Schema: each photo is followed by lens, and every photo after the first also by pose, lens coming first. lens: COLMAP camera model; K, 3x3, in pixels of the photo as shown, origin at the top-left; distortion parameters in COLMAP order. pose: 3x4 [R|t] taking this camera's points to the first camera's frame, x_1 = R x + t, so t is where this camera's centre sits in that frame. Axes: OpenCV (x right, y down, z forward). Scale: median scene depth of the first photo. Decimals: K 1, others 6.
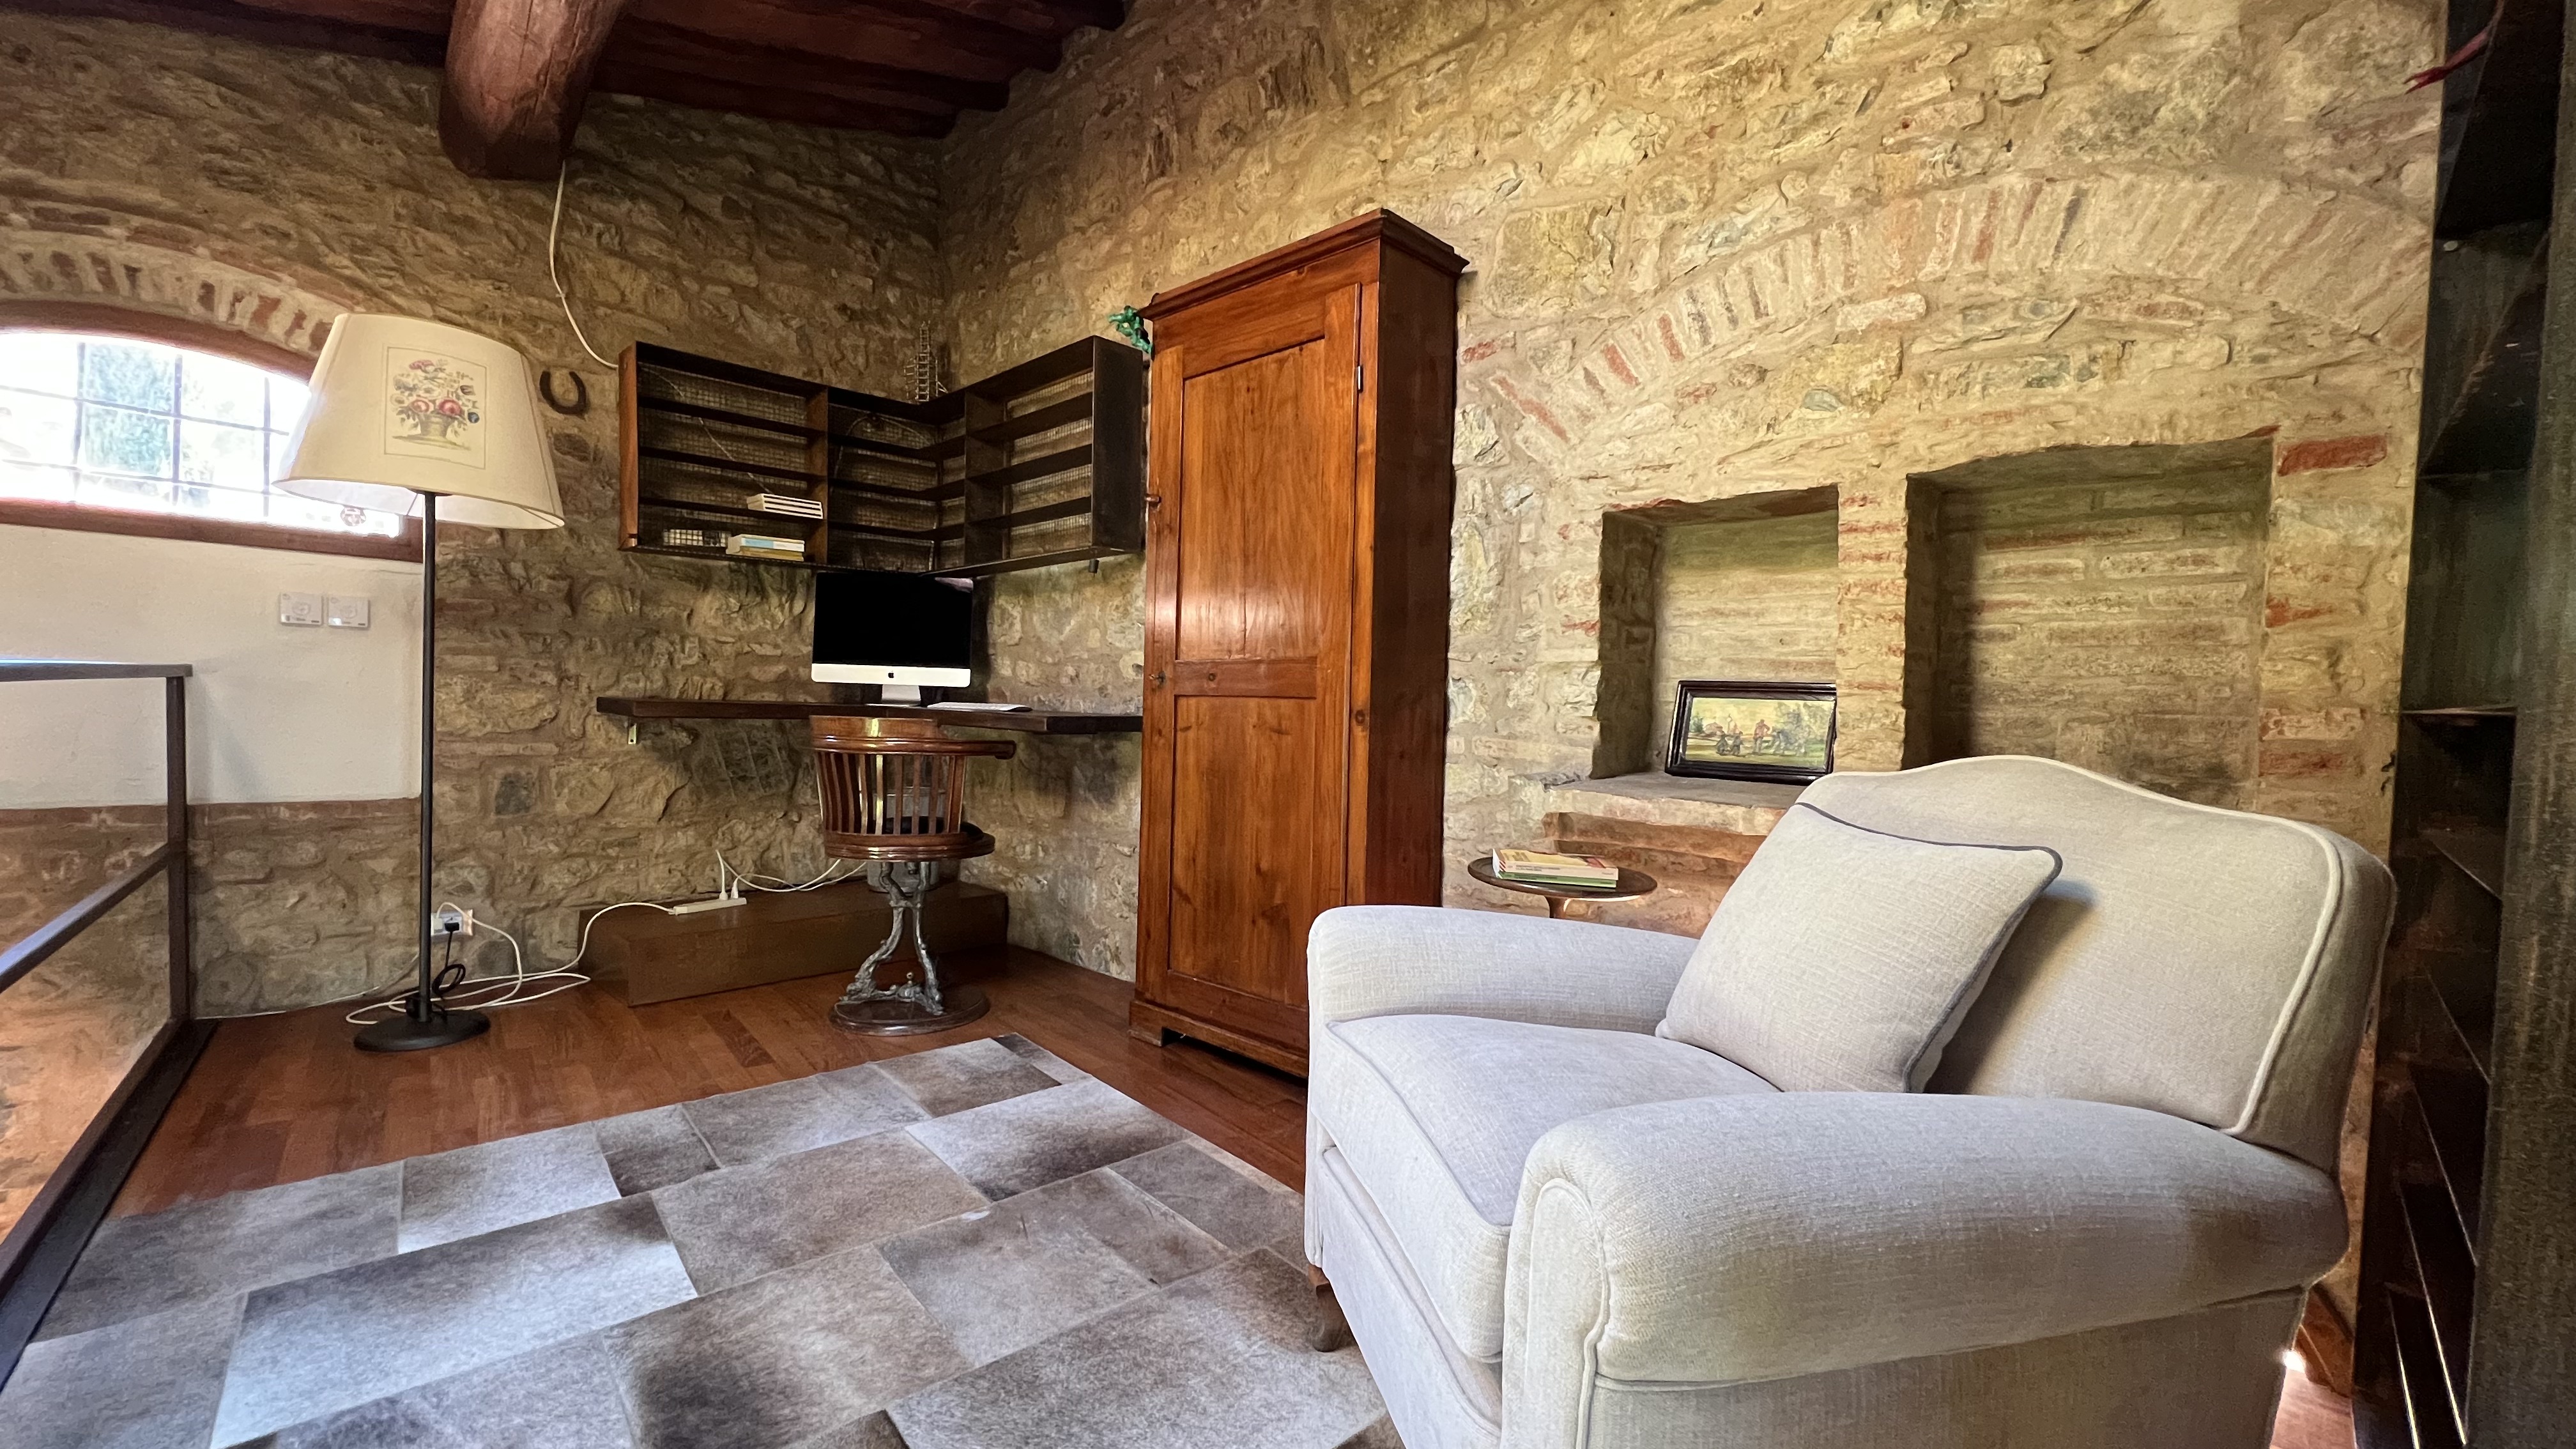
lens RADIAL K [[1022.7, 0, 1281.9], [0, 1022.7, 729.5], [0, 0, 1]] dist [-0.002000, -0.000193]
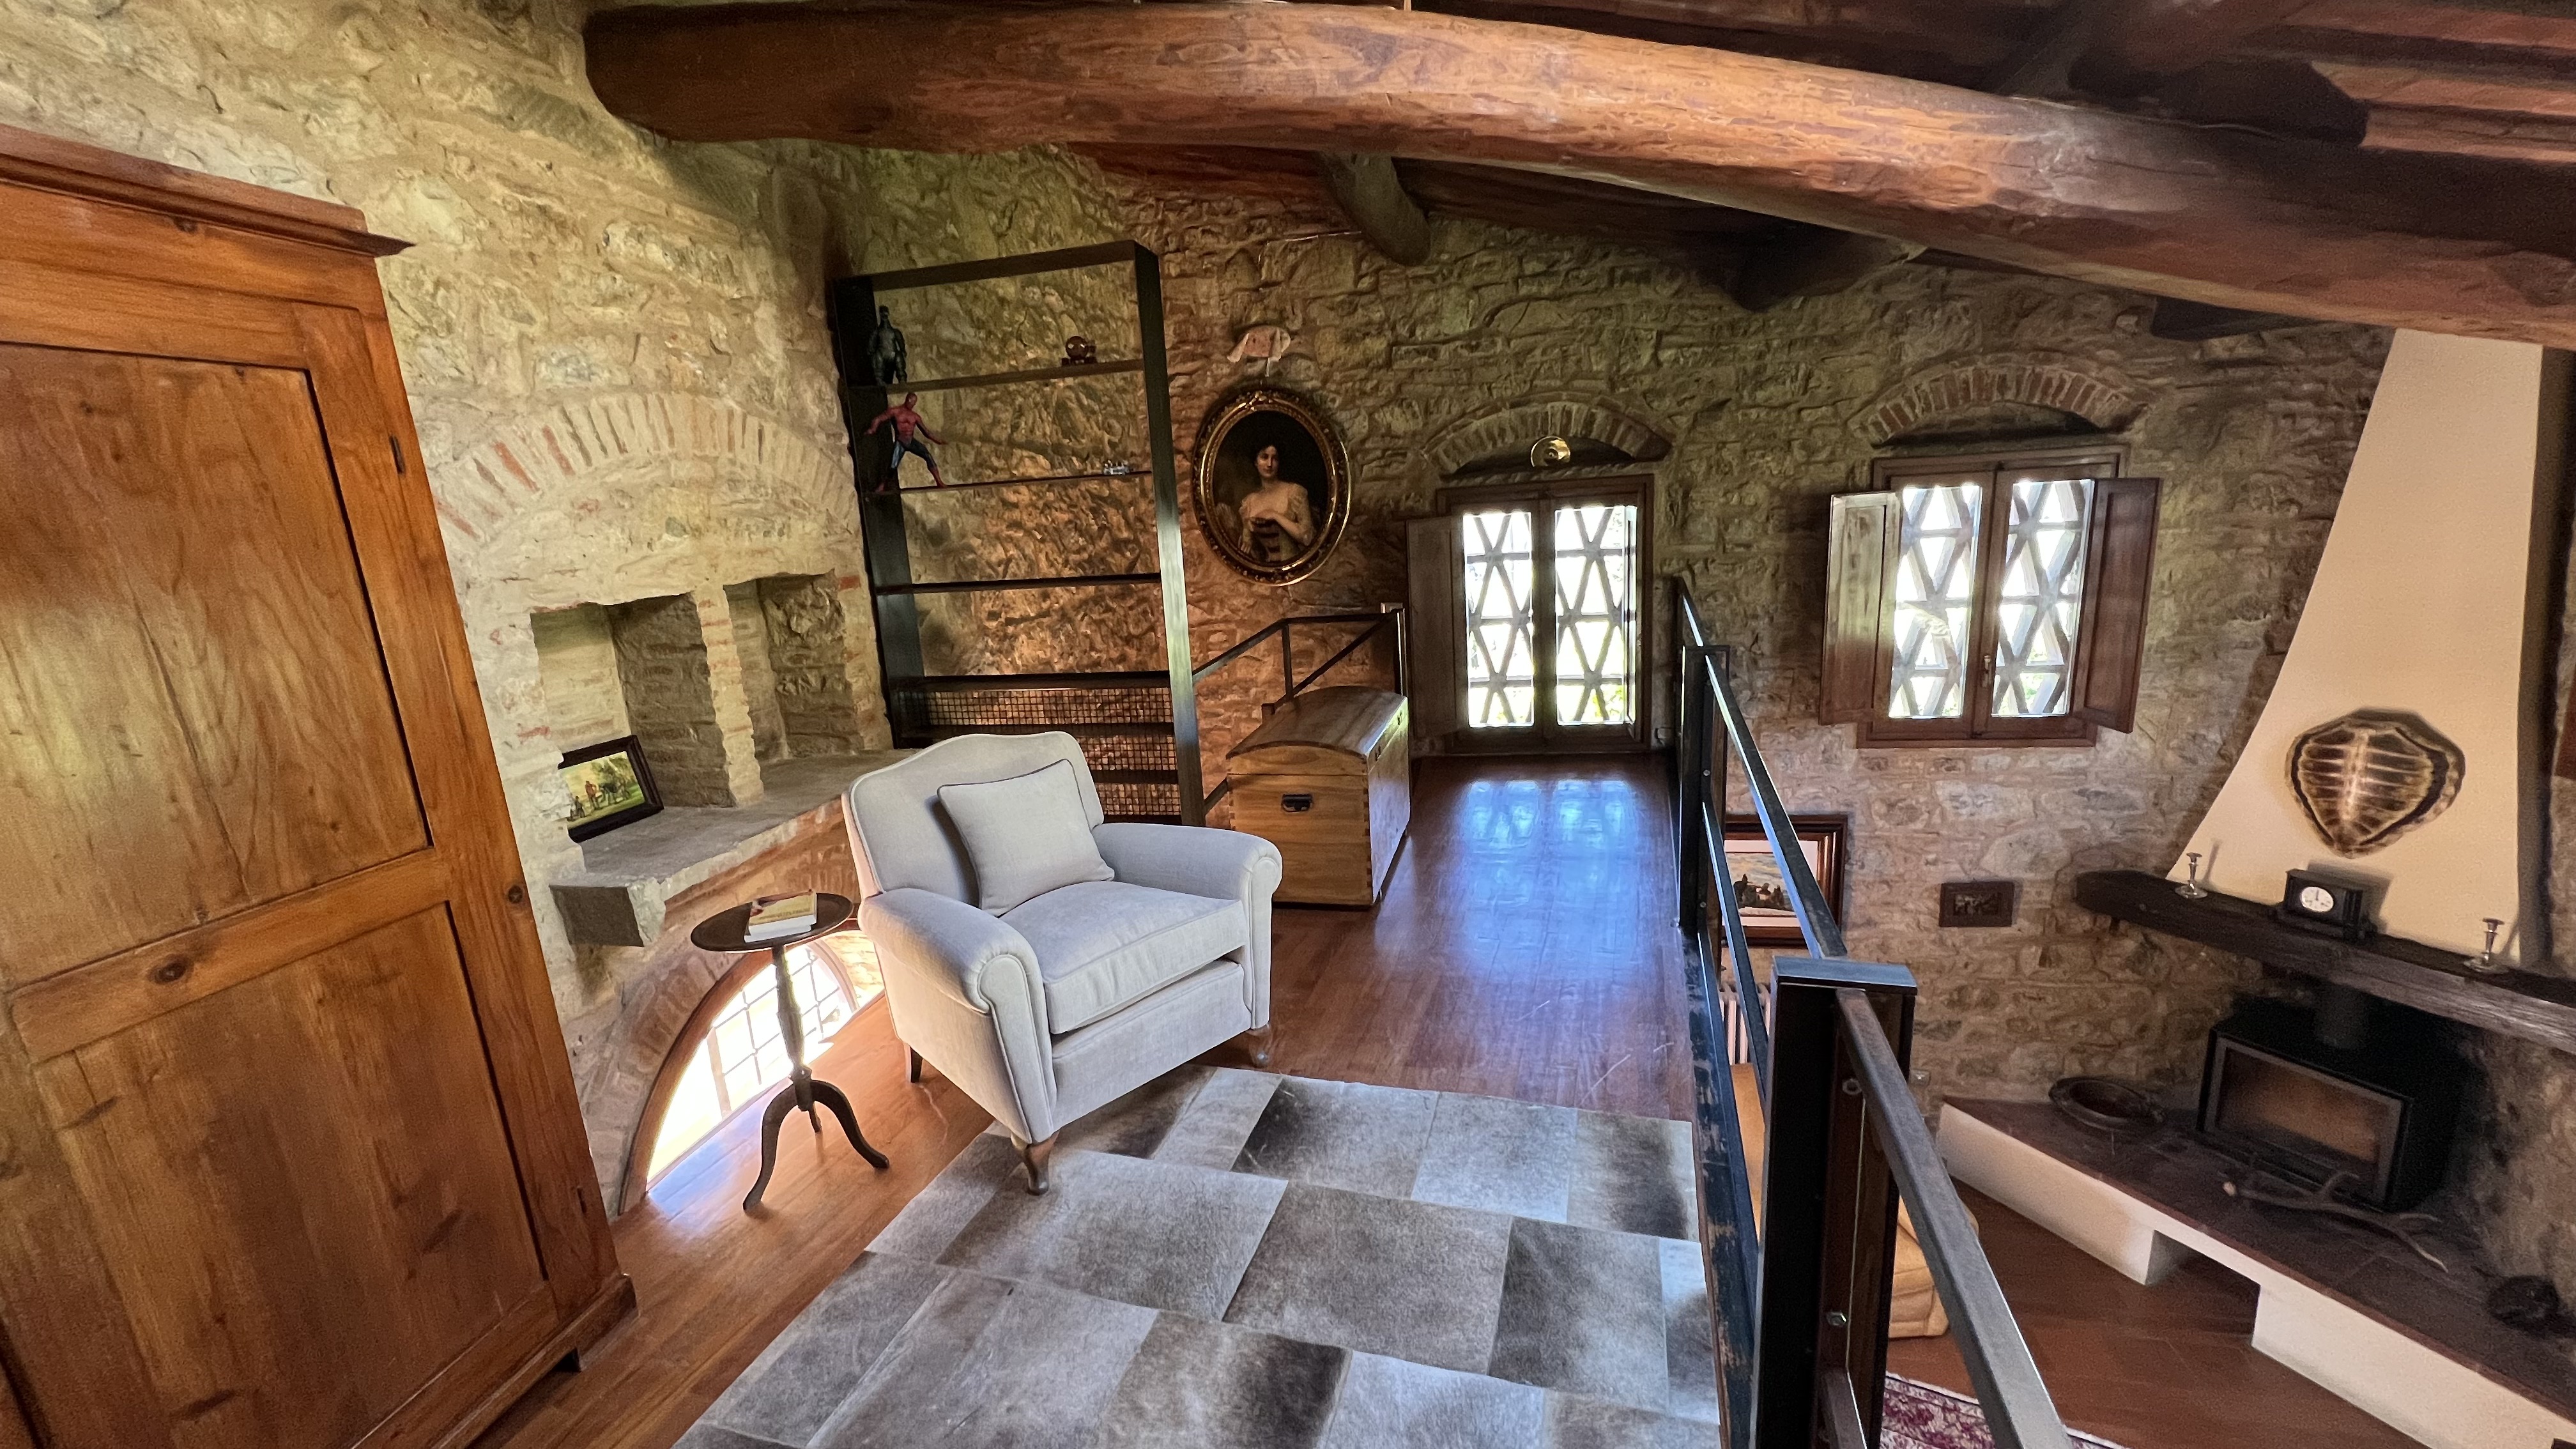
lens RADIAL K [[1022.7, 0, 1286.4], [0, 1022.7, 729.4], [0, 0, 1]] dist [-0.002000, -0.000193]
pose [[-0.521592, -0.179833, 0.834028, -0.969474], [0.076097, 0.963833, 0.255413, -0.325160], [-0.849795, 0.196688, -0.489042, 0.954318]]
